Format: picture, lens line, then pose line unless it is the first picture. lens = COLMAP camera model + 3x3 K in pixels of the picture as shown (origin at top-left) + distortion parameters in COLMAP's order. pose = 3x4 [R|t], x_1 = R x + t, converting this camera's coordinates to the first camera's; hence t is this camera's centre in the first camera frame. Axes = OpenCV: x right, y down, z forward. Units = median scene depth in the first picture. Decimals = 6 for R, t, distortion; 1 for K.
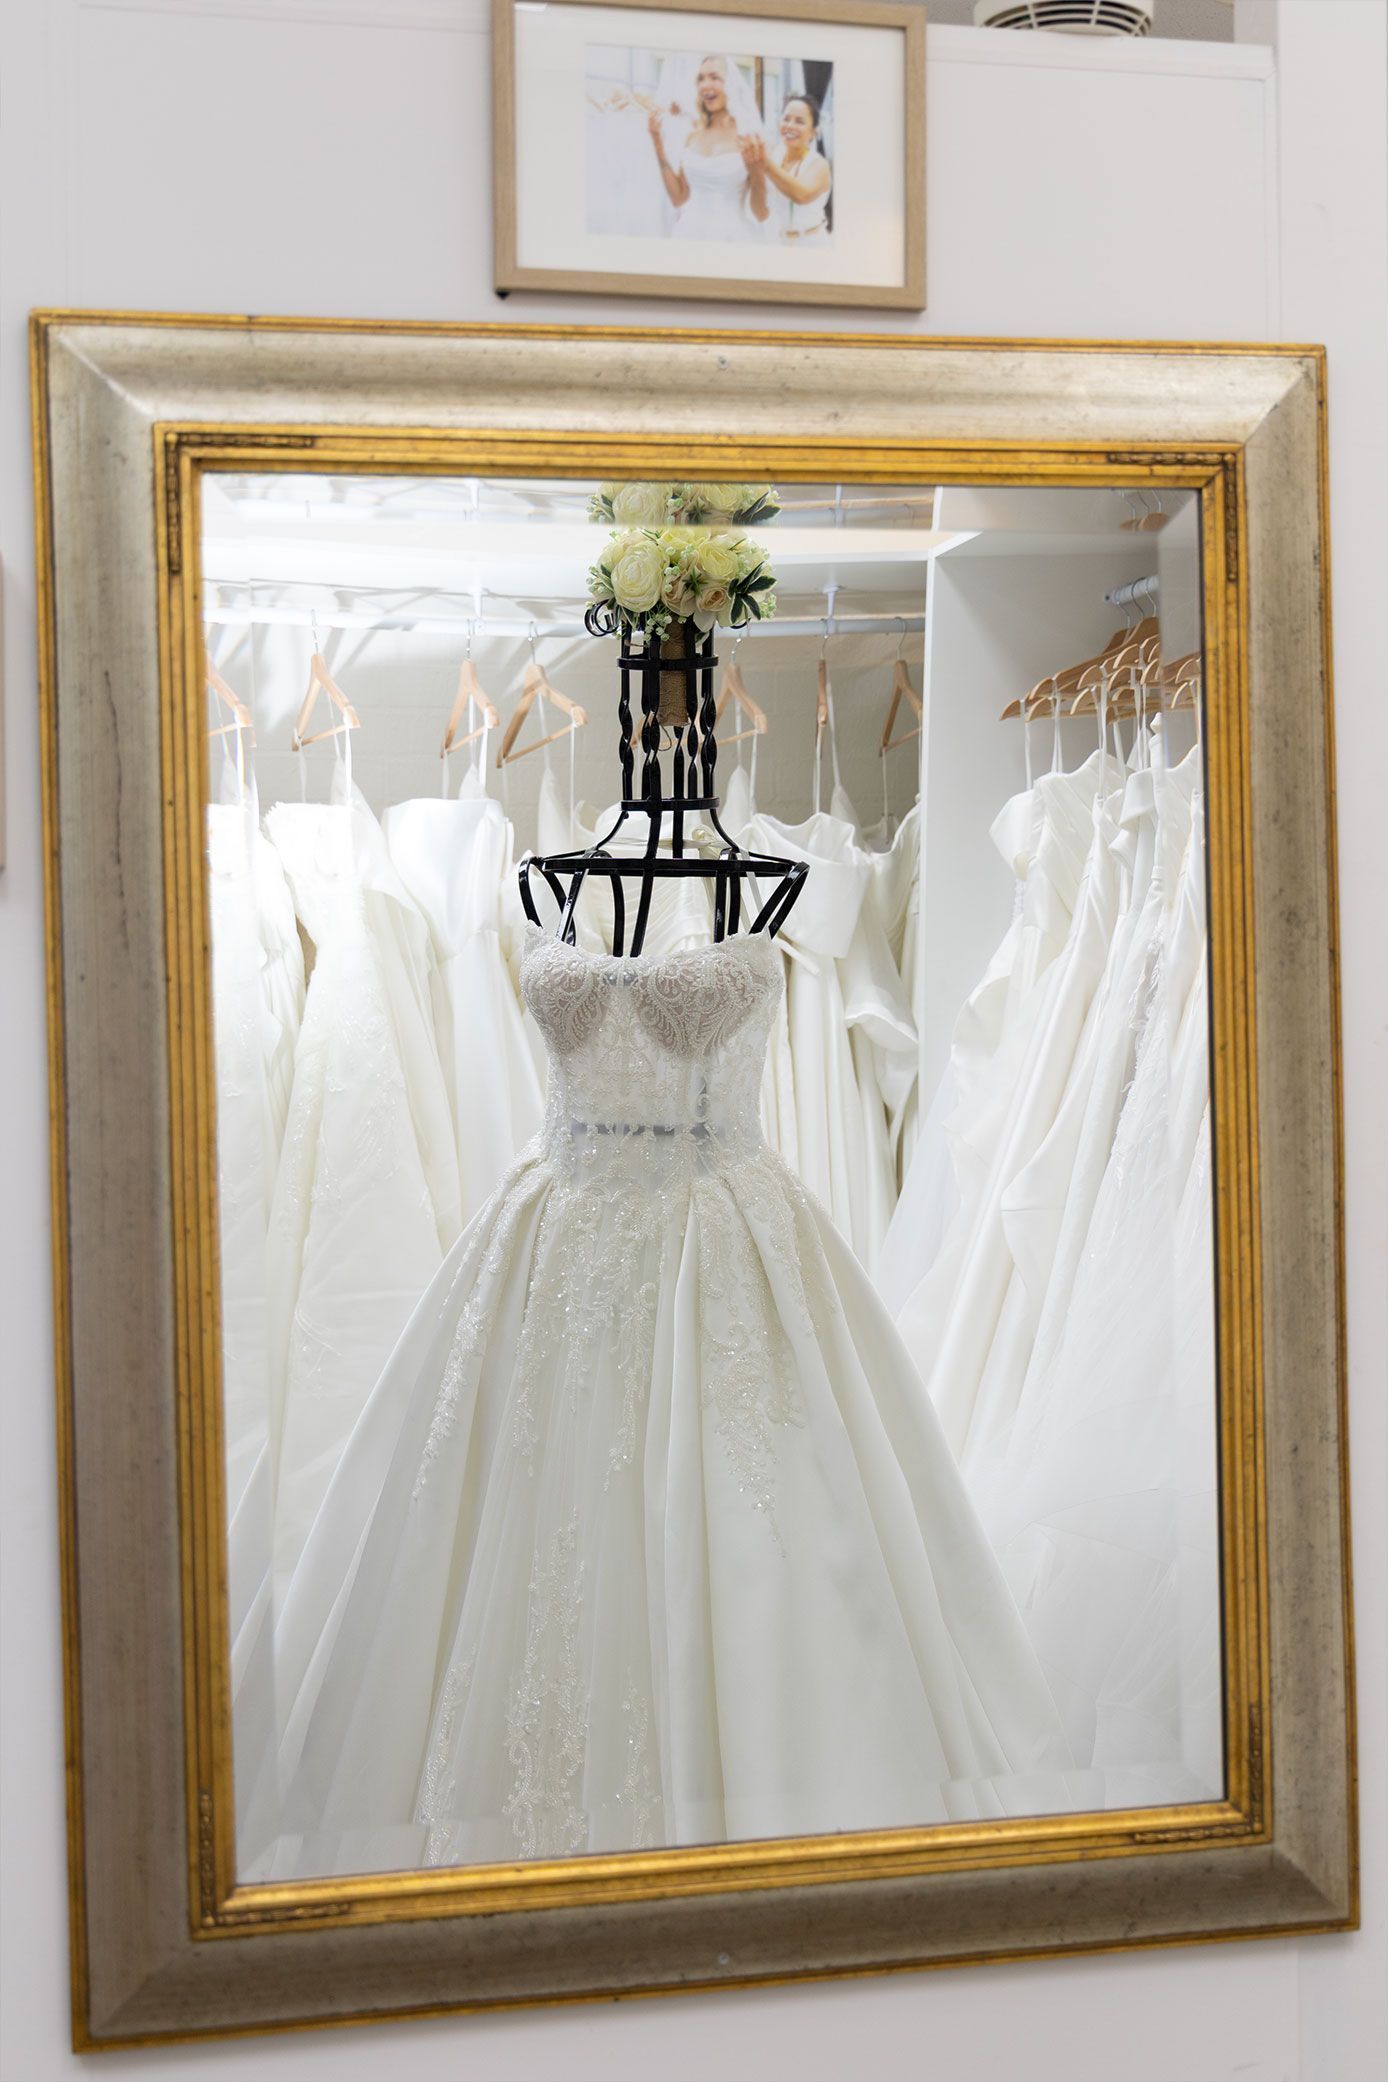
lens RADIAL K [[2913.9, 0, 681.2], [0, 2913.9, 1048.4], [0, 0, 1]] dist [0.038774, -0.110236]
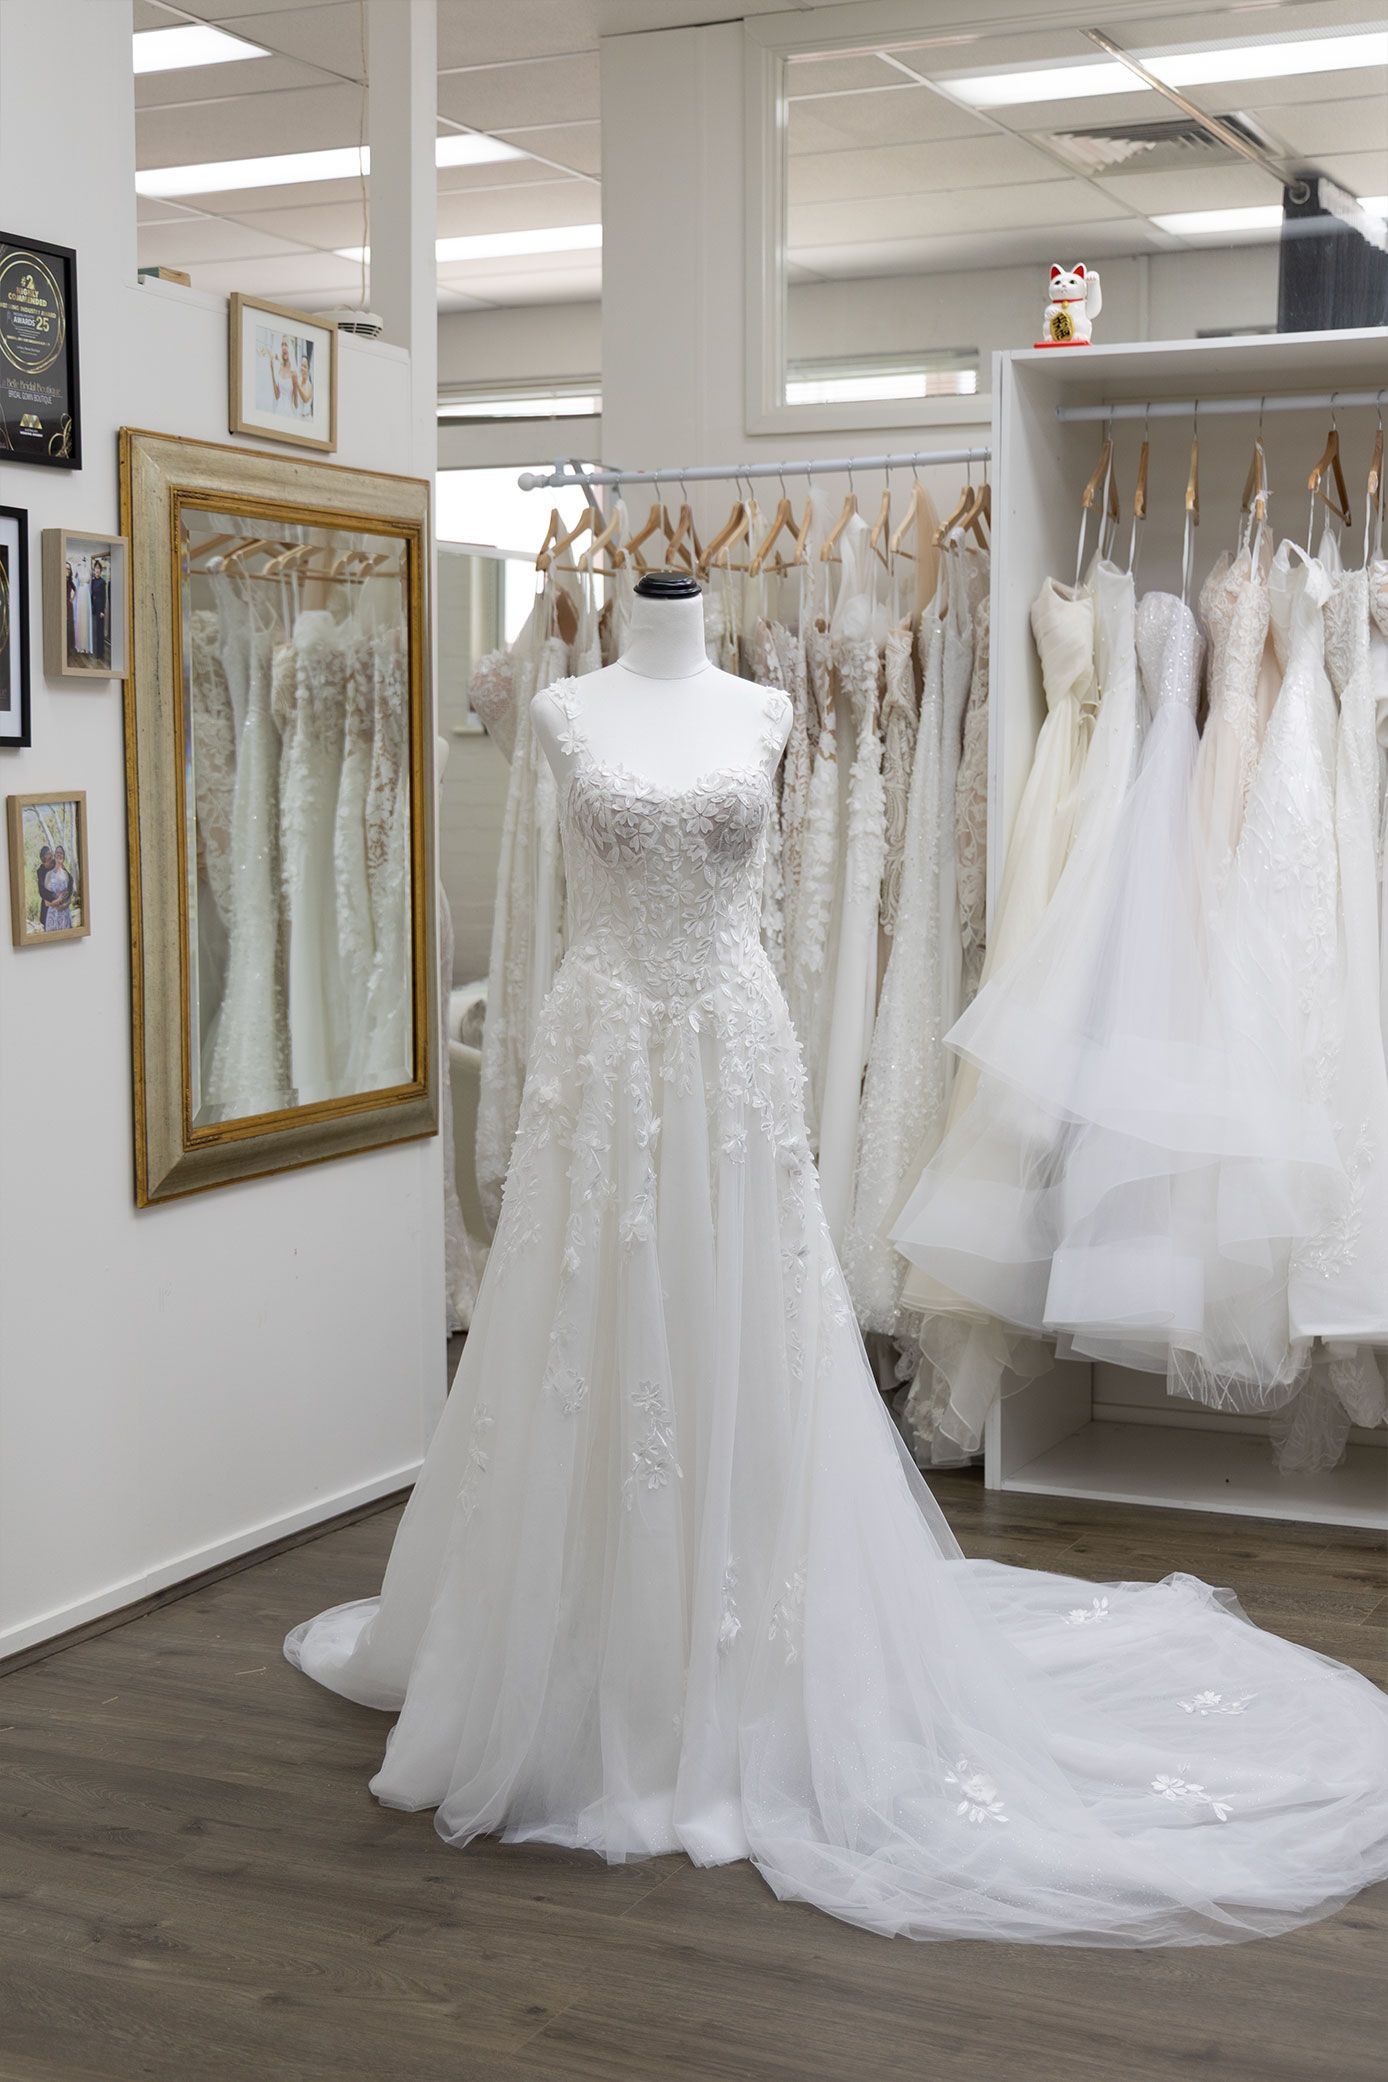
lens RADIAL K [[2913.9, 0, 681.2], [0, 2913.9, 1048.4], [0, 0, 1]] dist [0.038774, -0.110236]
pose [[0.593227, -0.058637, 0.802897, -1.681812], [-0.004513, 0.997086, 0.076153, 0.043704], [-0.805023, -0.048800, 0.591234, -0.637236]]
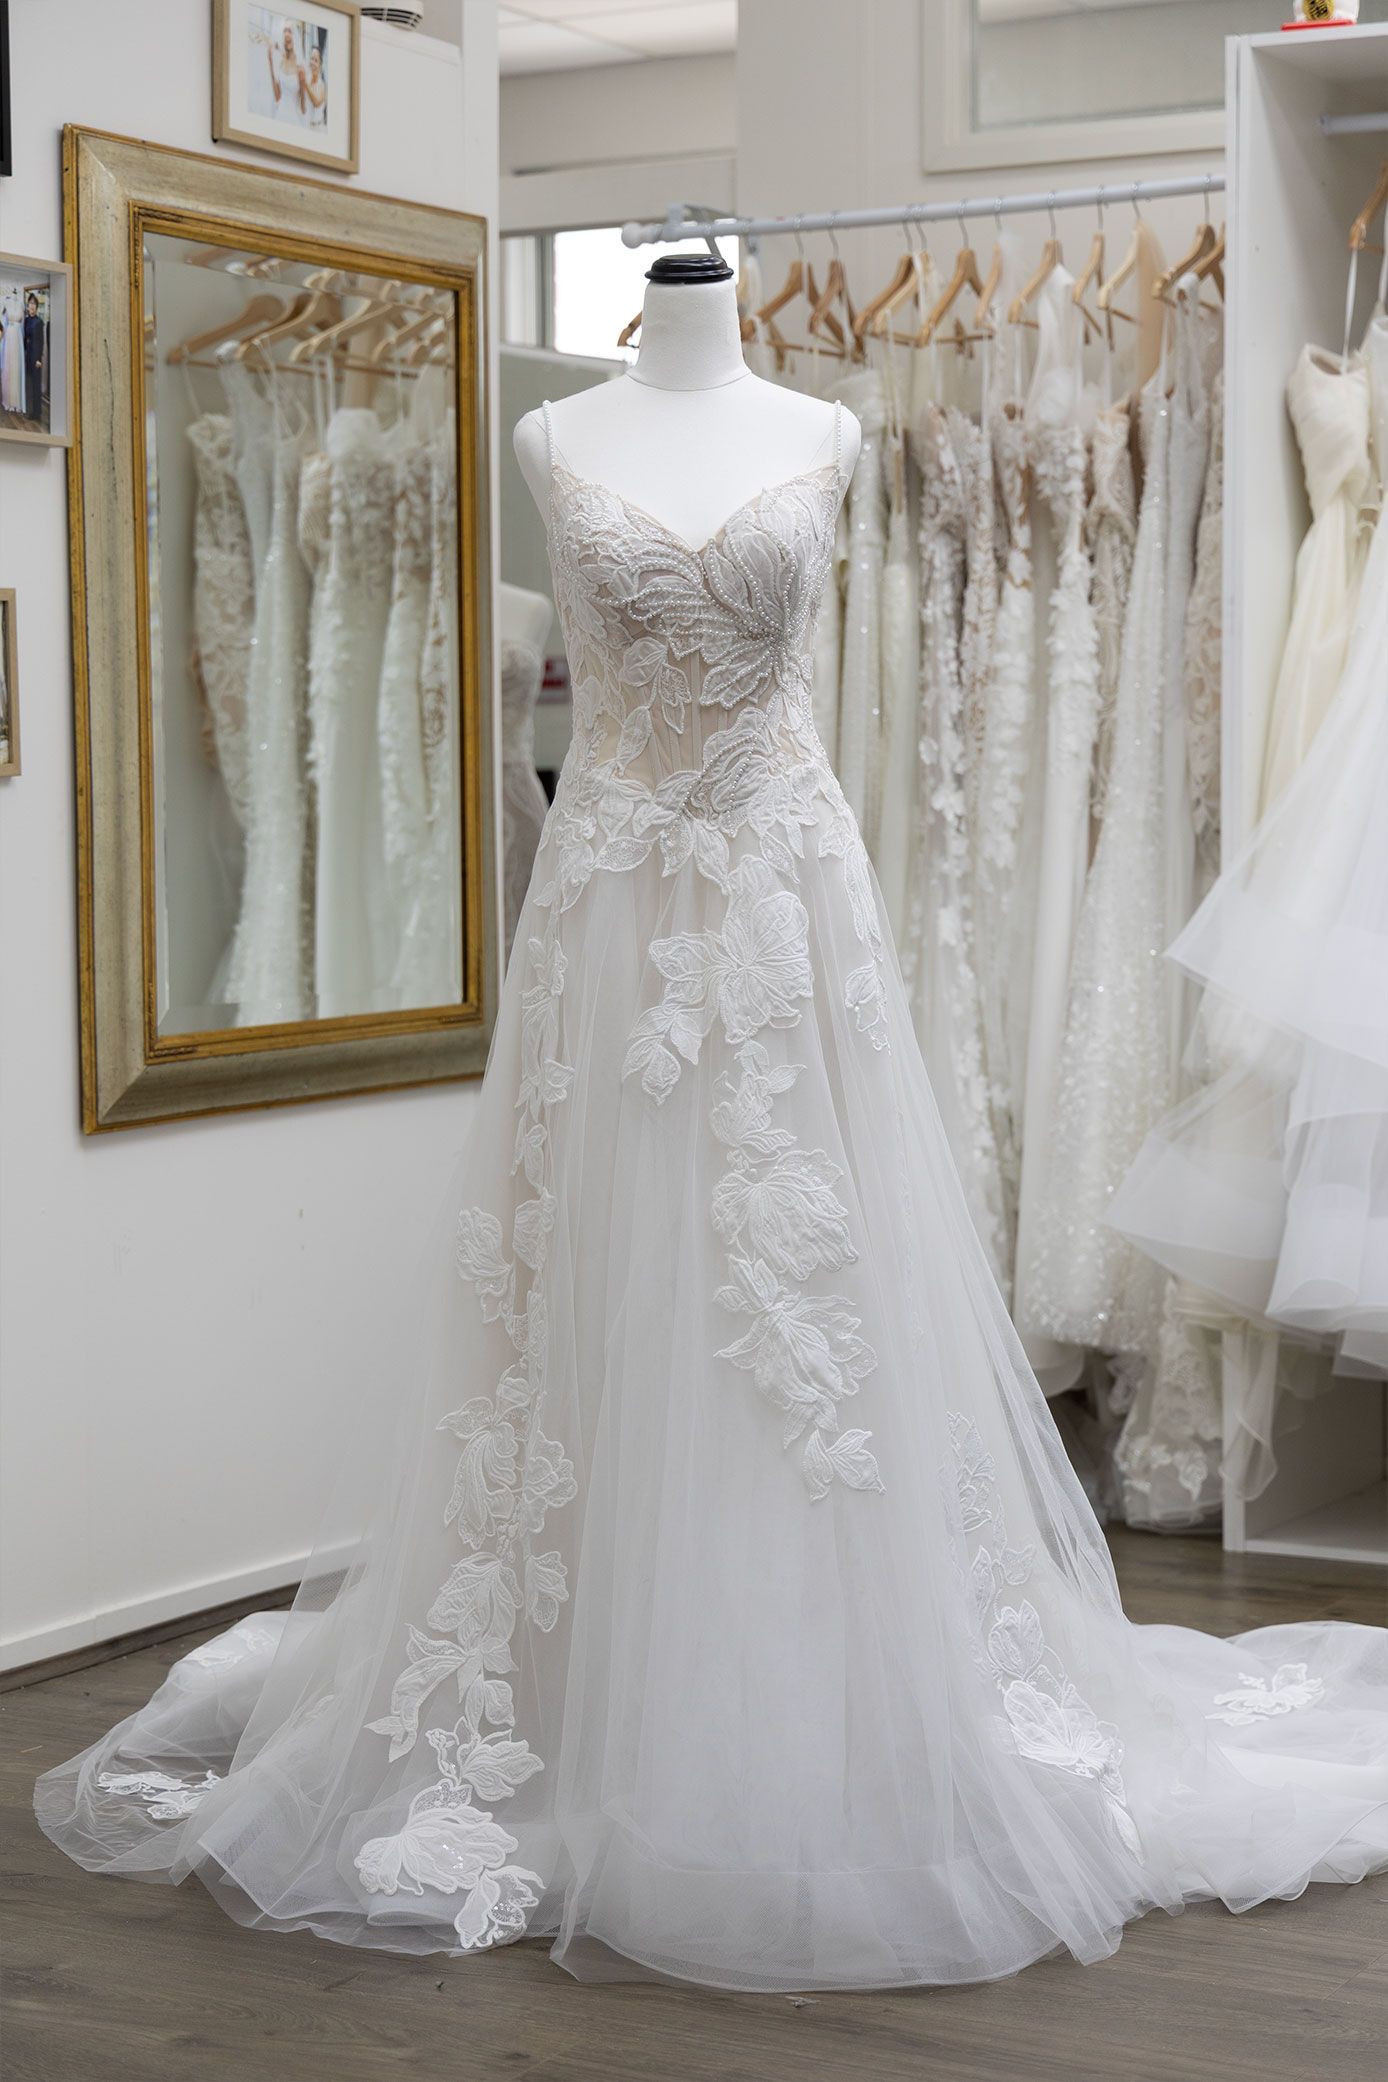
lens RADIAL K [[4028.6, 0, 722.4], [0, 4028.6, 1082.9], [0, 0, 1]] dist [0.000042, 0.186921]
pose [[0.645109, -0.041825, 0.762945, -1.714247], [-0.001282, 0.998440, 0.055819, 0.168990], [-0.764089, -0.036987, 0.644049, -0.802920]]
